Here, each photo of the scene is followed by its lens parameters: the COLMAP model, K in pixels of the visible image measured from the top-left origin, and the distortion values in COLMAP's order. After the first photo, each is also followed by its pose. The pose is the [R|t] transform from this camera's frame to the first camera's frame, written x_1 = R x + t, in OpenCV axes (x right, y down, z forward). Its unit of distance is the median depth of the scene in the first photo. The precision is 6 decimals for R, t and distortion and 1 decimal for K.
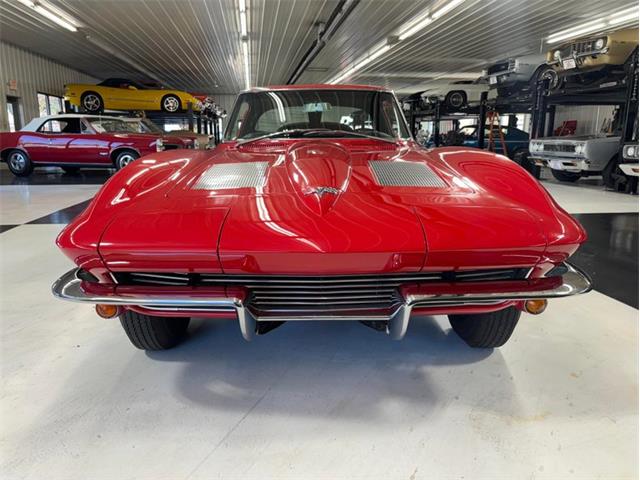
lens RADIAL K [[487.6, 0, 317.7], [0, 487.6, 237.2], [0, 0, 1]] dist [0.051516, -0.047726]
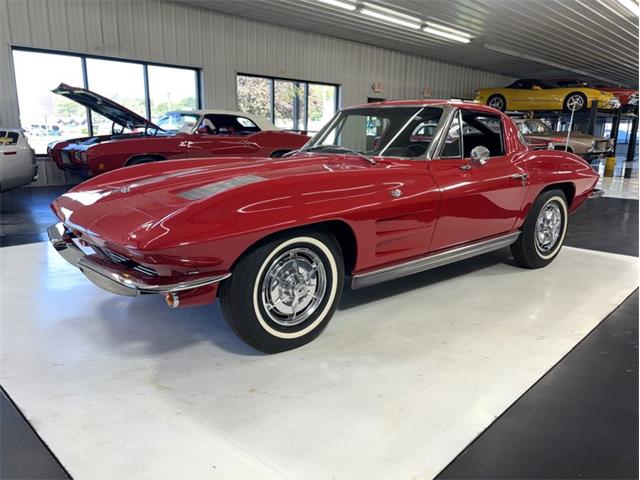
lens RADIAL K [[487.6, 0, 317.7], [0, 487.6, 237.2], [0, 0, 1]] dist [0.051516, -0.047726]
pose [[0.624069, 0.176556, -0.761161, 0.322289], [-0.171715, 0.981312, 0.086833, -0.038110], [0.762267, 0.076513, 0.642724, 0.096084]]
